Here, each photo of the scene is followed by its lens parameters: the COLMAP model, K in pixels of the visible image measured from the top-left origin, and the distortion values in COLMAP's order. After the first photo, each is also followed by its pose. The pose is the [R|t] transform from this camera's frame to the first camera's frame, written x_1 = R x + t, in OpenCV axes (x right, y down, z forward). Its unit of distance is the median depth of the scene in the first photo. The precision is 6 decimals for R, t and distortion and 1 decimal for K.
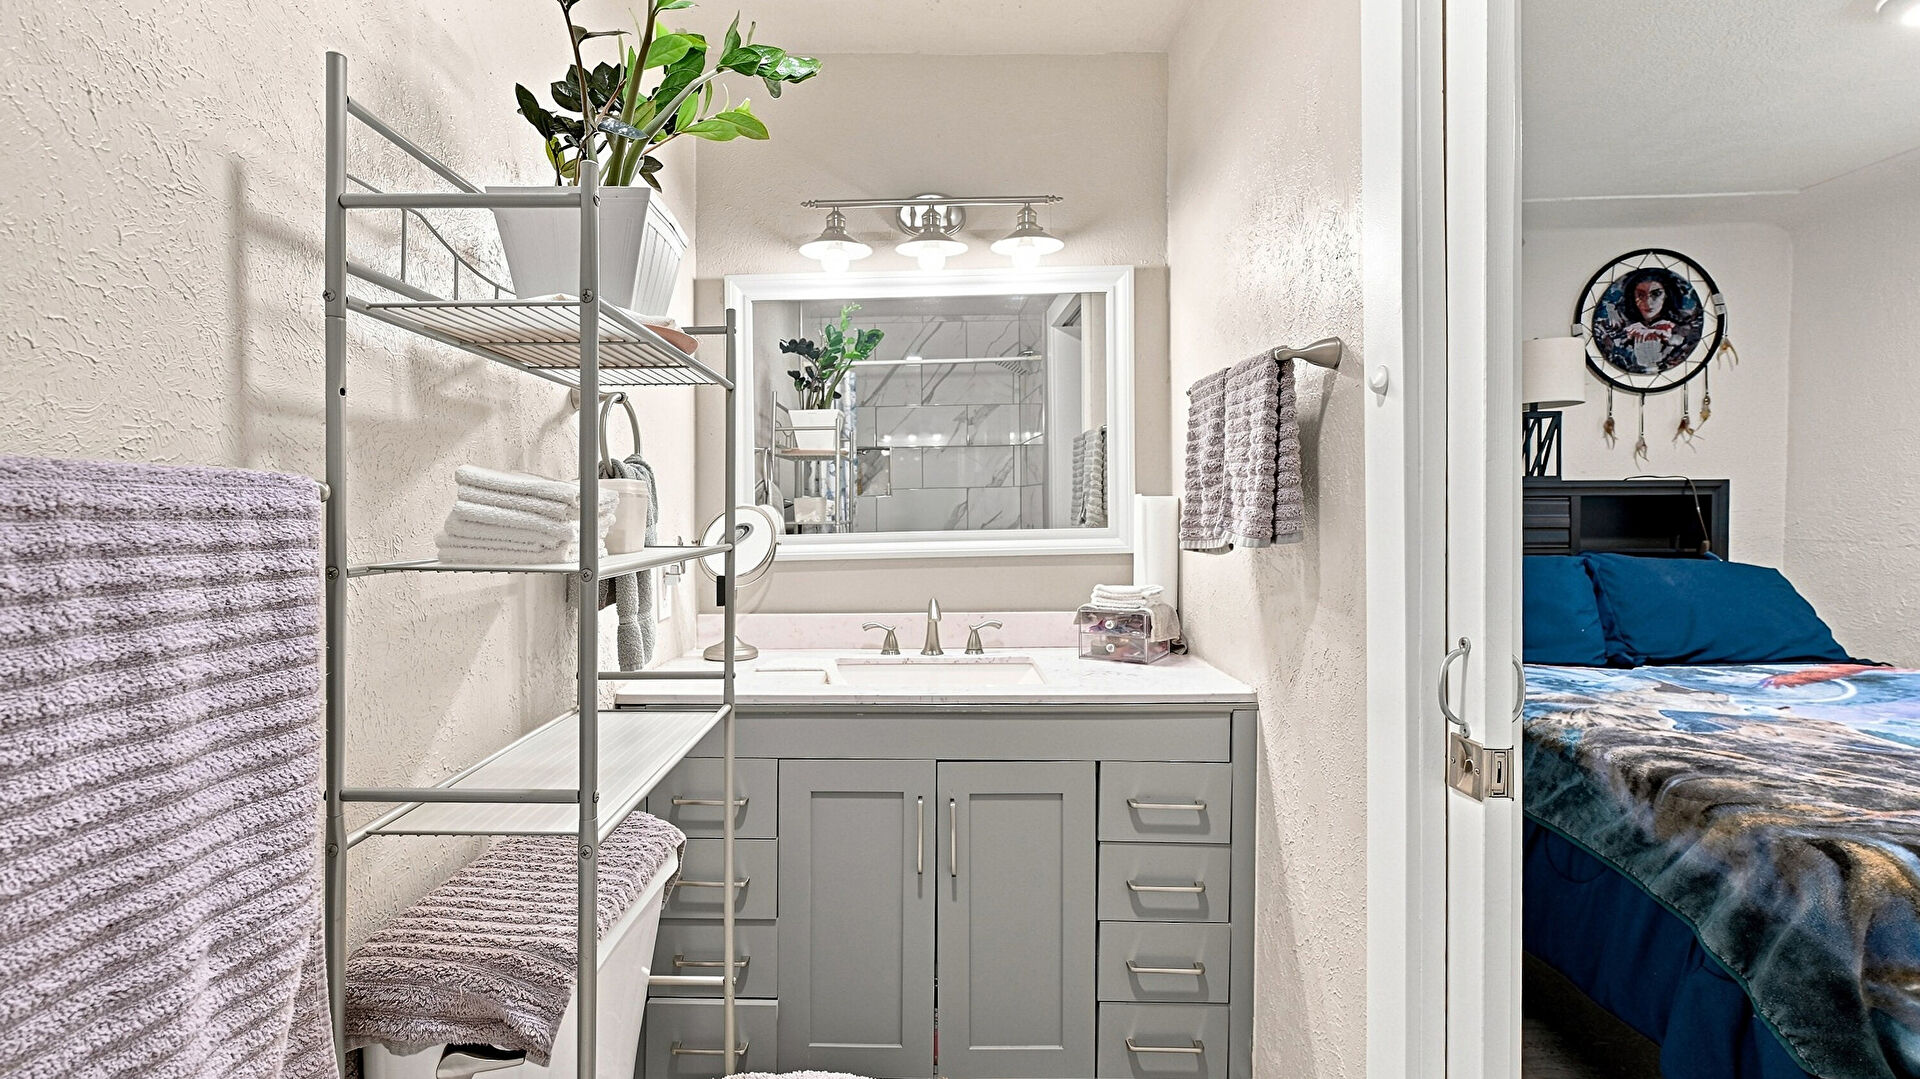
lens RADIAL K [[797.9, 0, 954.7], [0, 797.9, 529.6], [0, 0, 1]] dist [-0.002795, -0.000096]
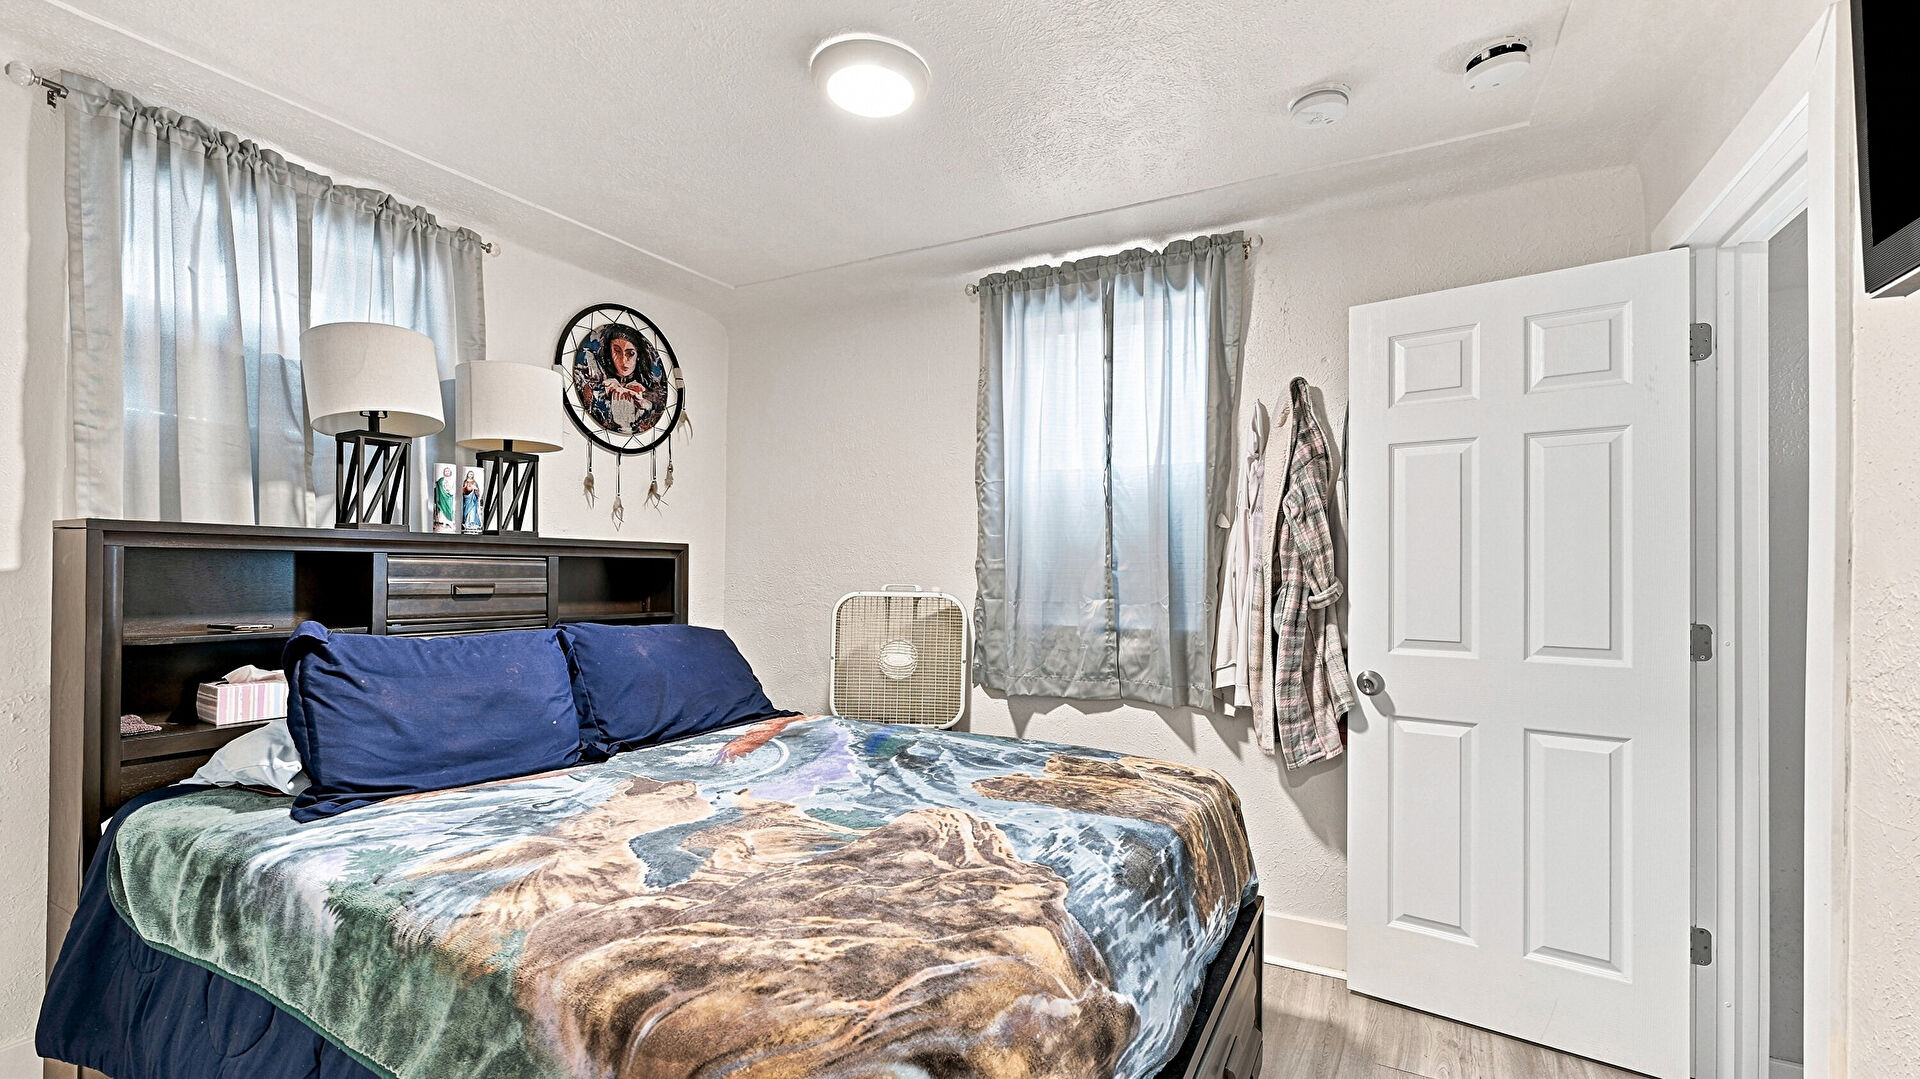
lens RADIAL K [[797.9, 0, 961.0], [0, 797.9, 574.5], [0, 0, 1]] dist [-0.002795, -0.000096]
pose [[0.443720, 0.008468, 0.896125, 0.182748], [0.010989, 0.999829, -0.014890, -0.004138], [-0.896098, 0.016455, 0.443551, 0.201374]]
